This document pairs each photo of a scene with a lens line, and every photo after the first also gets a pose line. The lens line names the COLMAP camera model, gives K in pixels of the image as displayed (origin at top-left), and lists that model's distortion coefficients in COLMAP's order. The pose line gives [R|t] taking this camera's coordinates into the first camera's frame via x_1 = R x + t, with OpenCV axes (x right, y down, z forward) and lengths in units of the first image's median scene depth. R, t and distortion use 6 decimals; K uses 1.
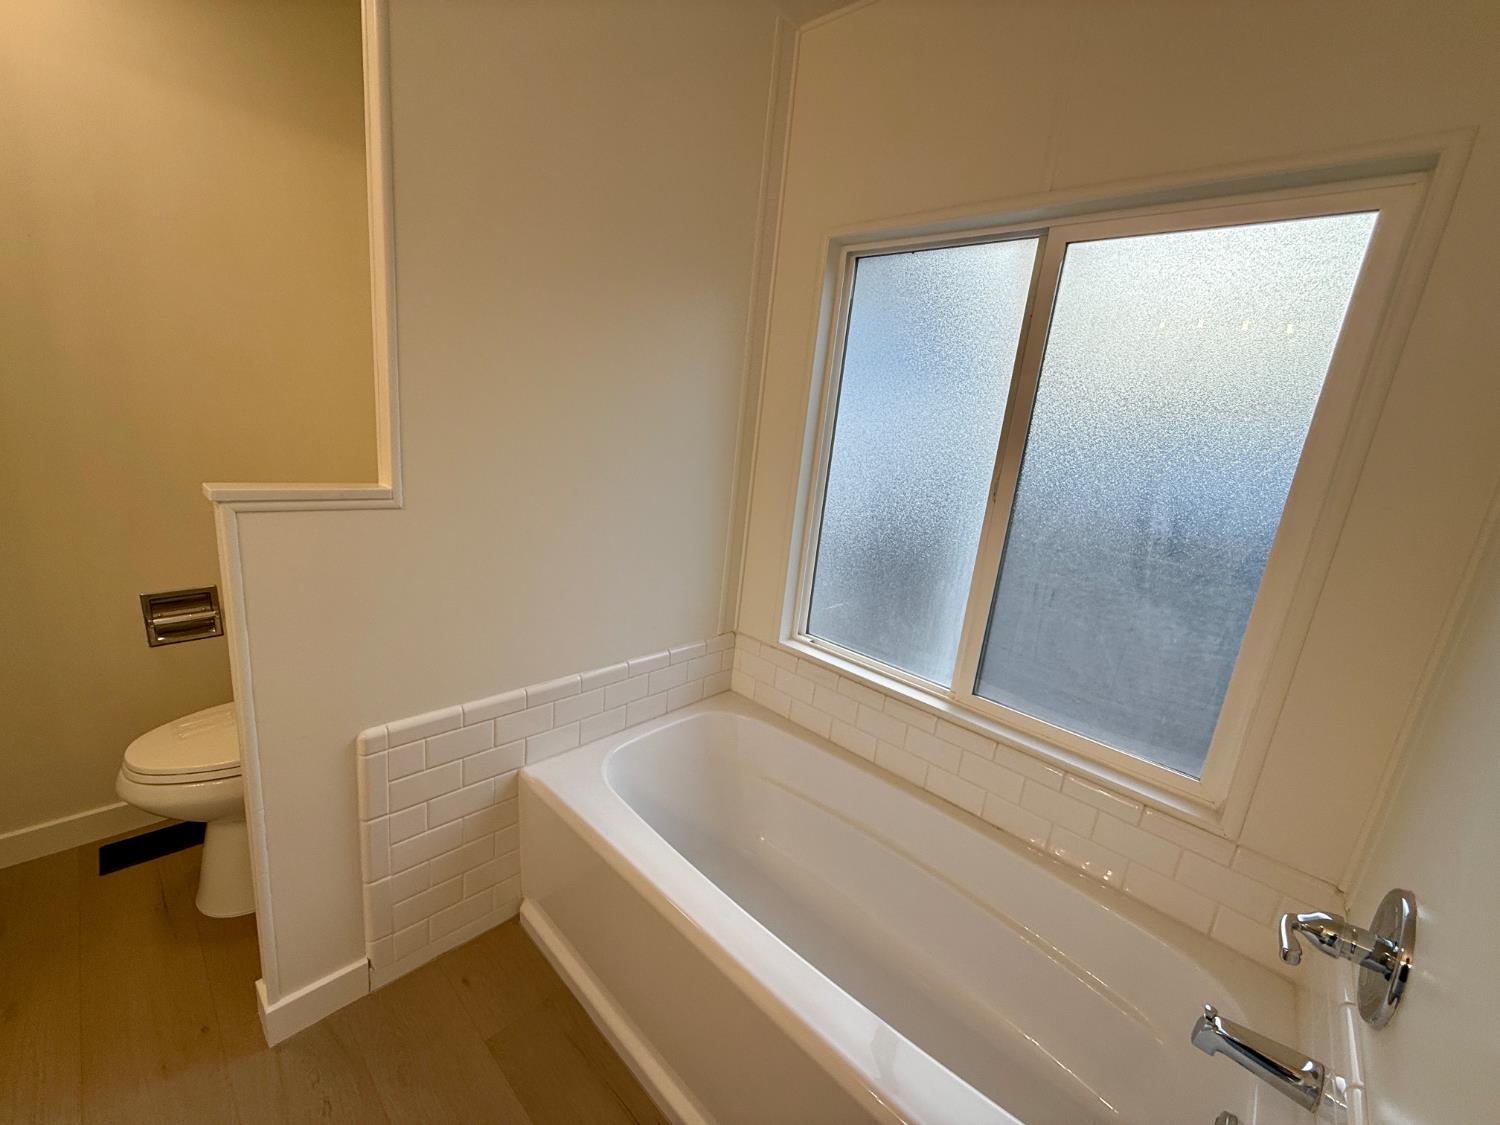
lens RADIAL K [[604.7, 0, 742.5], [0, 604.7, 564.0], [0, 0, 1]] dist [0.002073, 0.001157]
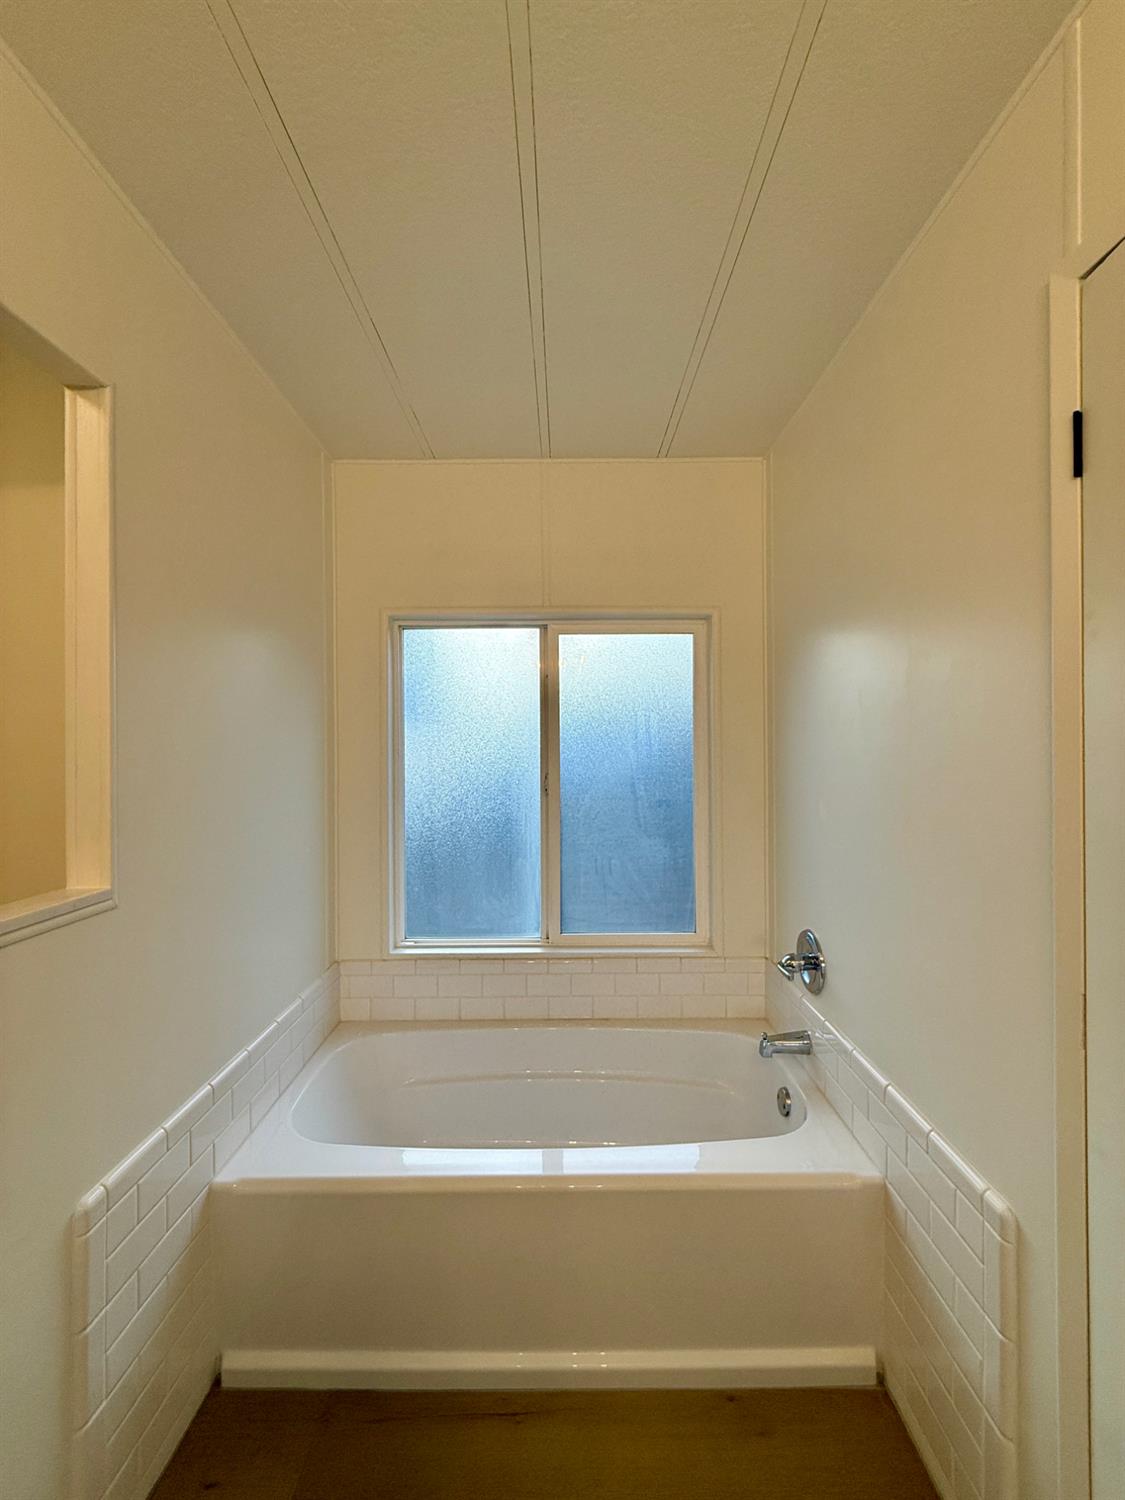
lens RADIAL K [[604.7, 0, 573.4], [0, 604.7, 741.9], [0, 0, 1]] dist [0.002073, 0.001157]
pose [[0.723937, -0.105314, 0.681780, -0.476133], [0.241019, 0.964613, -0.106919, -0.050845], [-0.646394, 0.241724, 0.723702, -0.117114]]
